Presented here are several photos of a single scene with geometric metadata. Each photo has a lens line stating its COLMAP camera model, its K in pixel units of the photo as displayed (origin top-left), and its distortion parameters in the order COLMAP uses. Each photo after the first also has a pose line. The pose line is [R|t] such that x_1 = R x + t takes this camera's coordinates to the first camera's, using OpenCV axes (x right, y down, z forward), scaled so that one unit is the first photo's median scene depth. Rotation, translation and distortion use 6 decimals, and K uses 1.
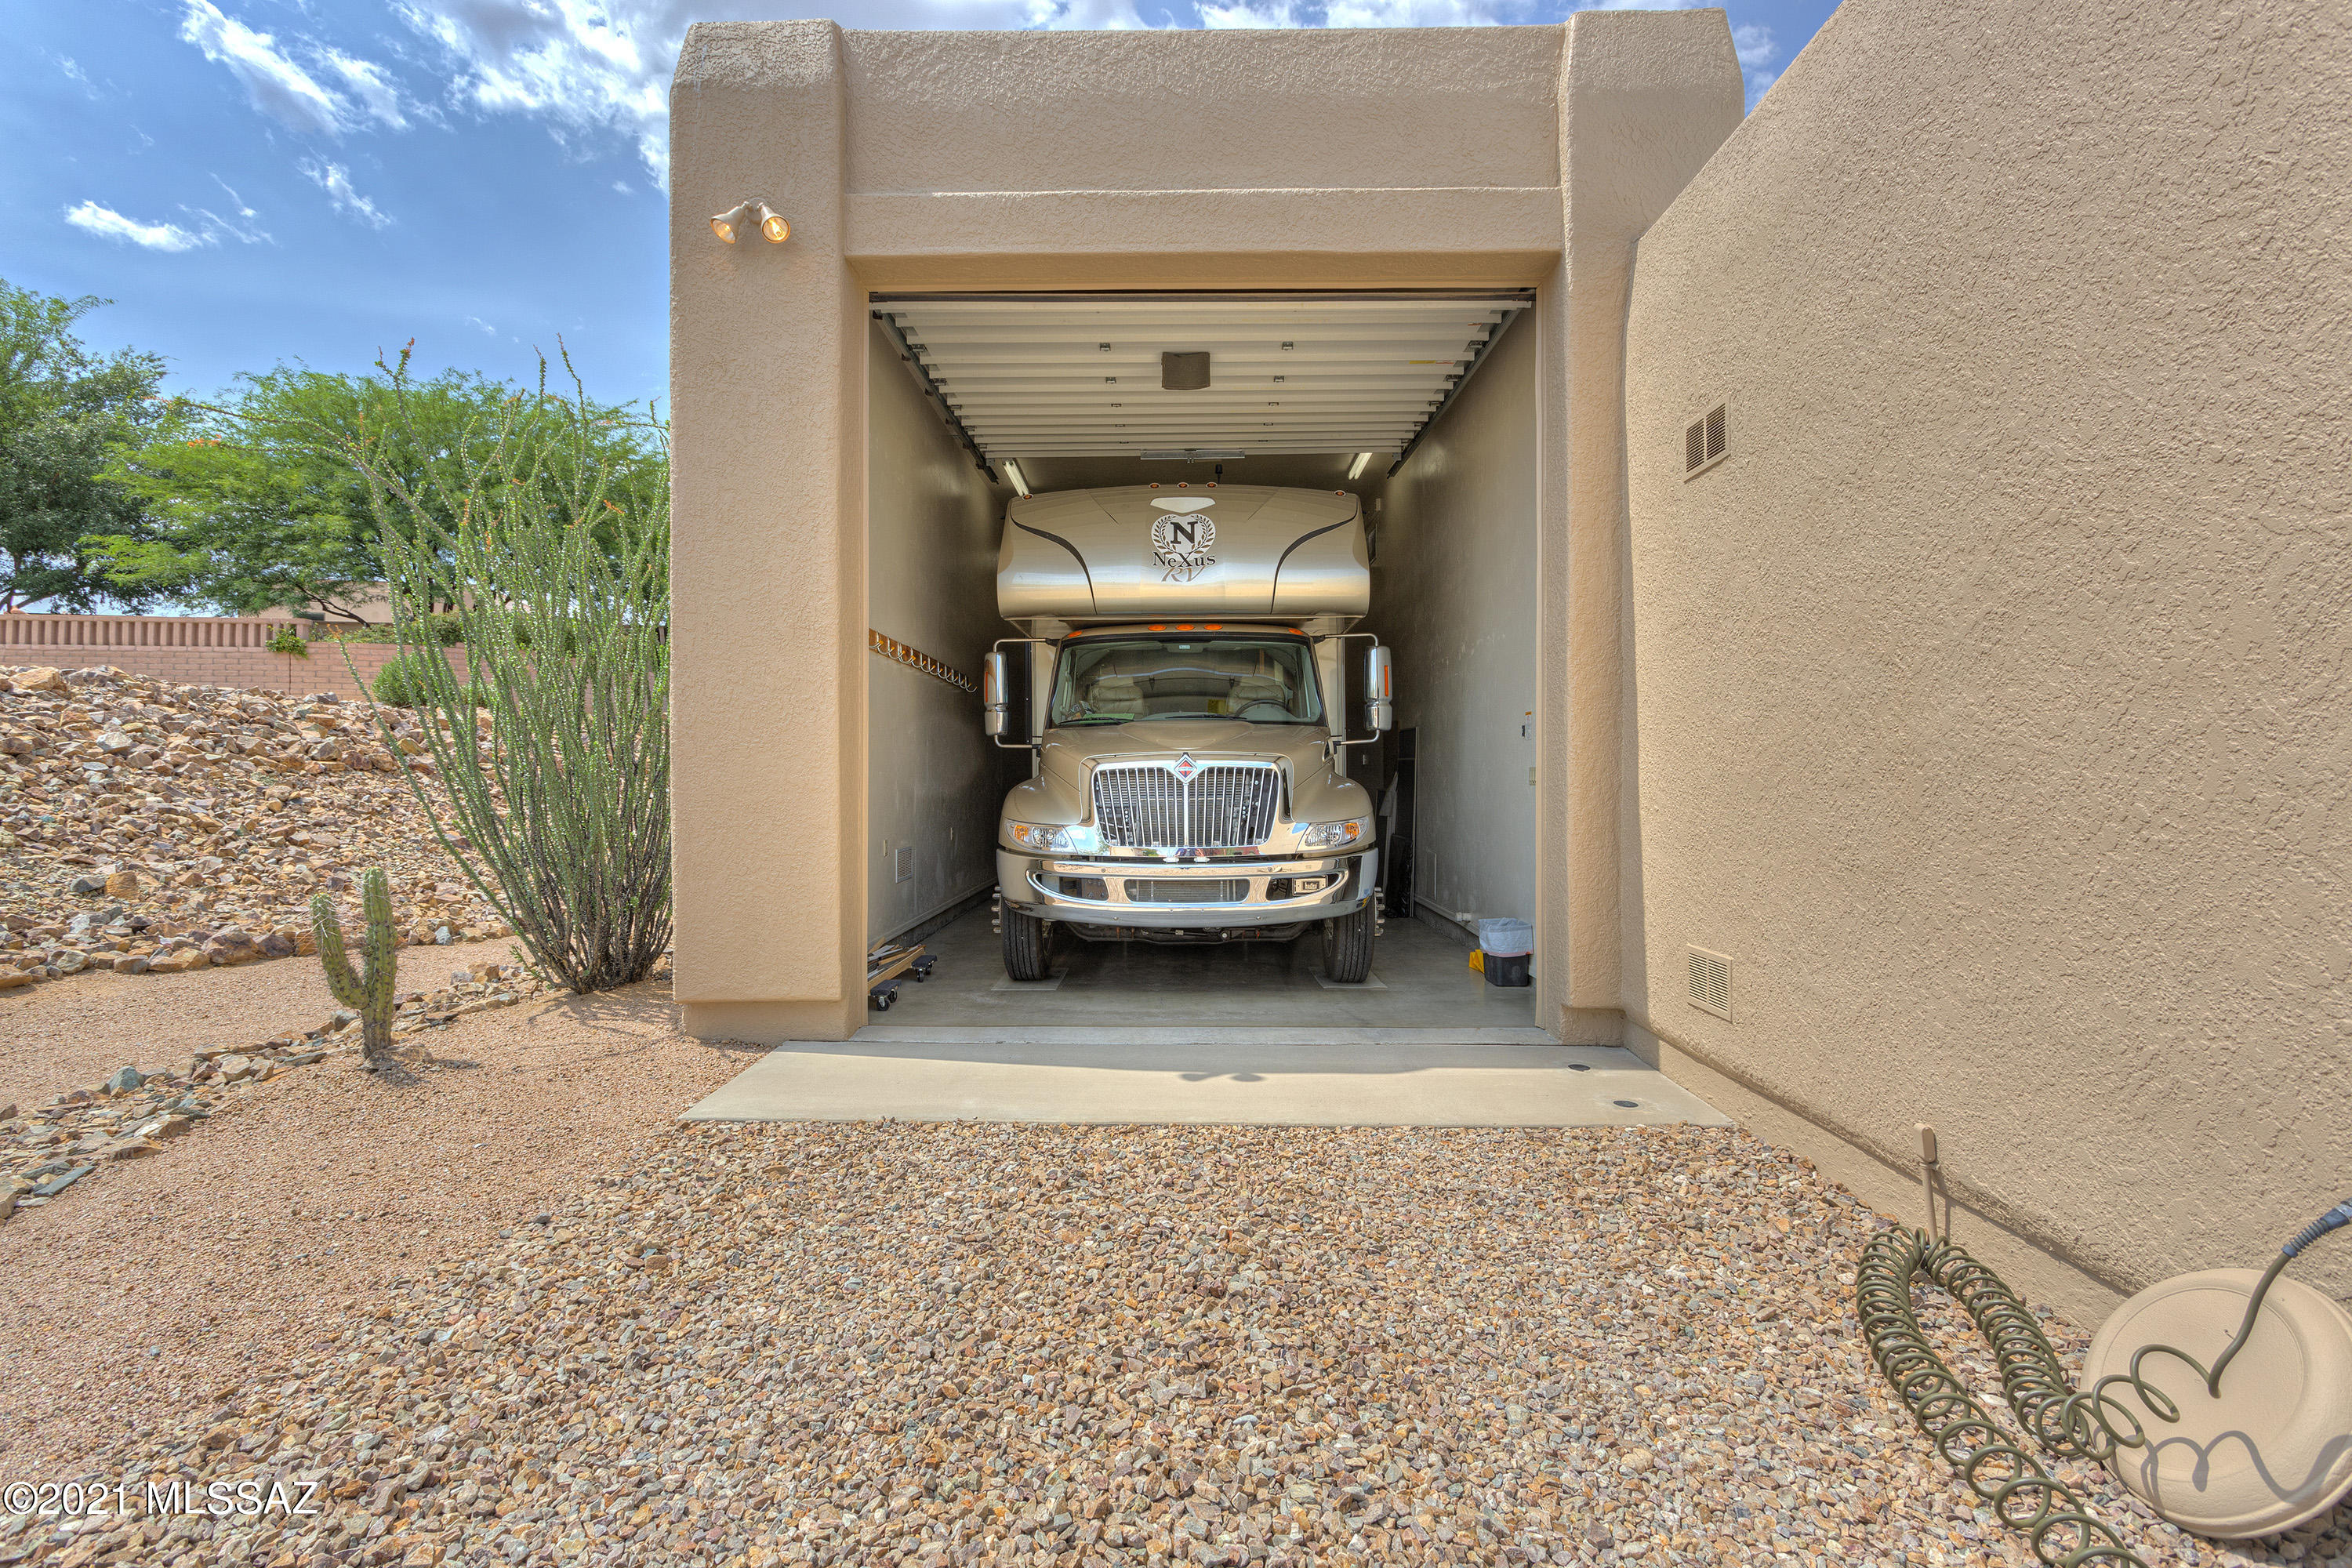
lens RADIAL K [[1118.2, 0, 1174.0], [0, 1118.2, 786.0], [0, 0, 1]] dist [0.002520, 0.001022]
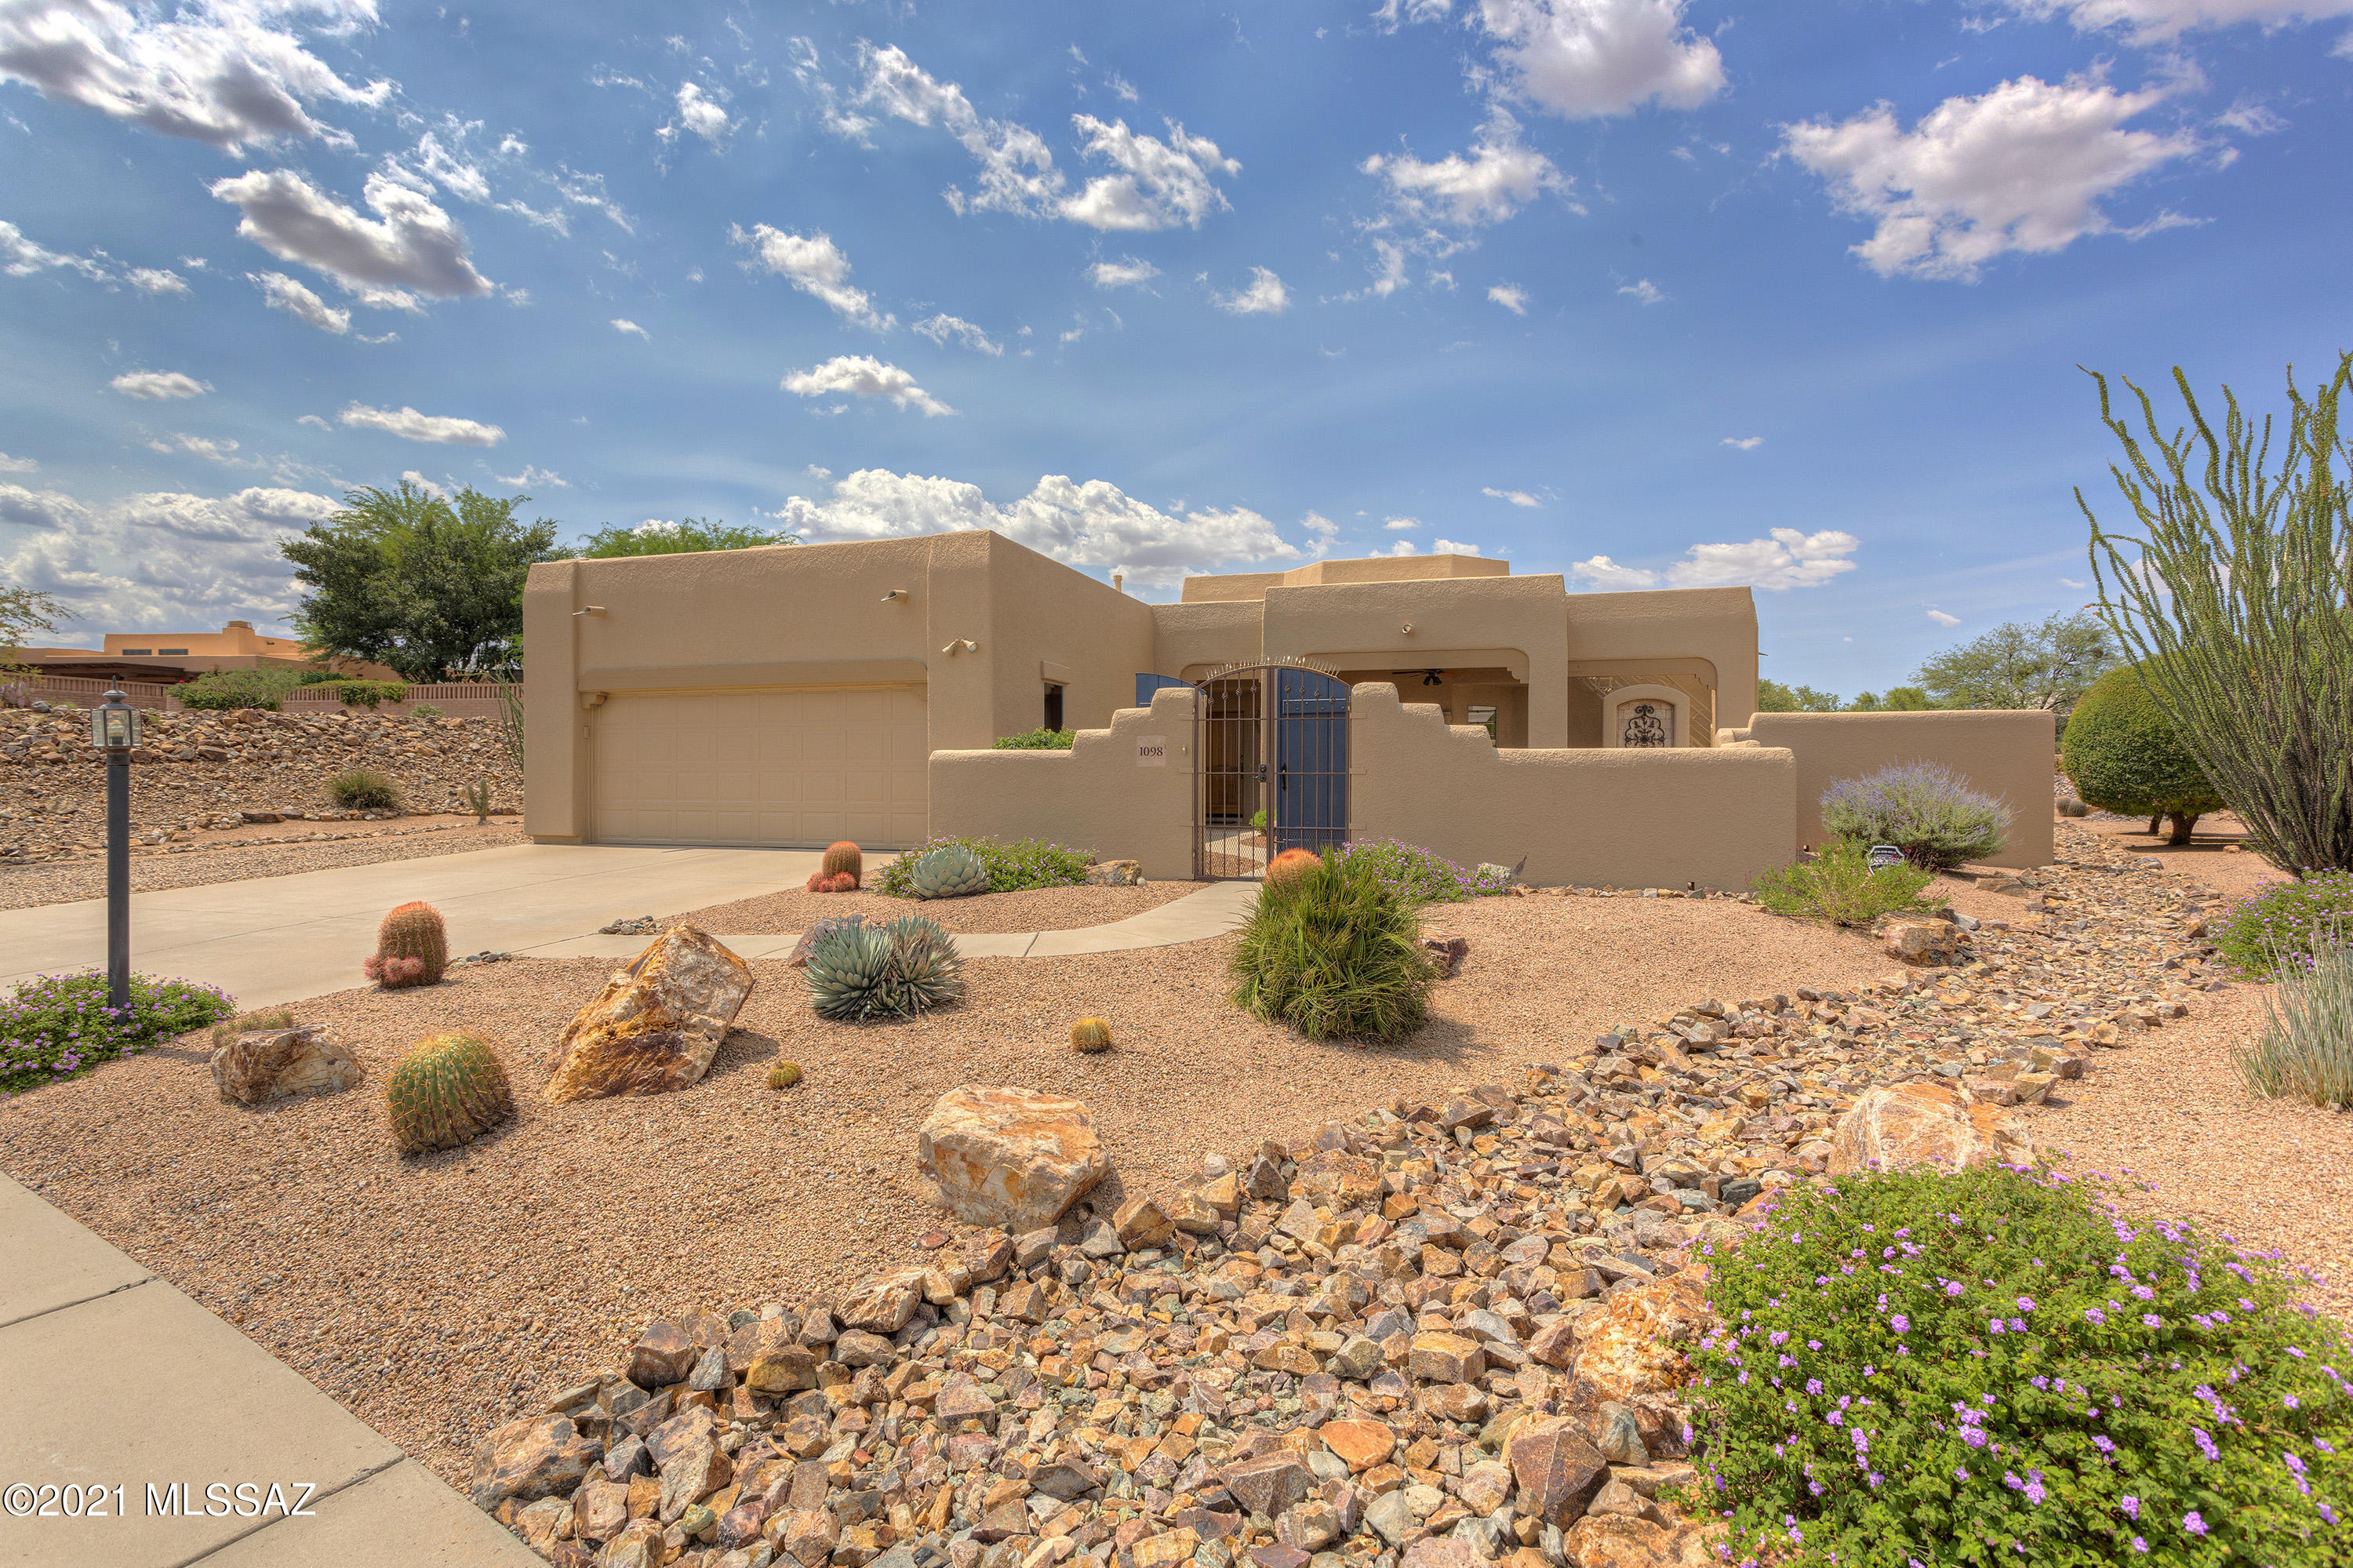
lens RADIAL K [[1118.7, 0, 1178.7], [0, 1118.7, 778.5], [0, 0, 1]] dist [0.002520, 0.001022]
pose [[0.959880, 0.005294, -0.280360, 0.624367], [-0.004295, 0.999982, 0.004179, 0.008000], [0.280377, -0.002807, 0.959886, -0.483959]]
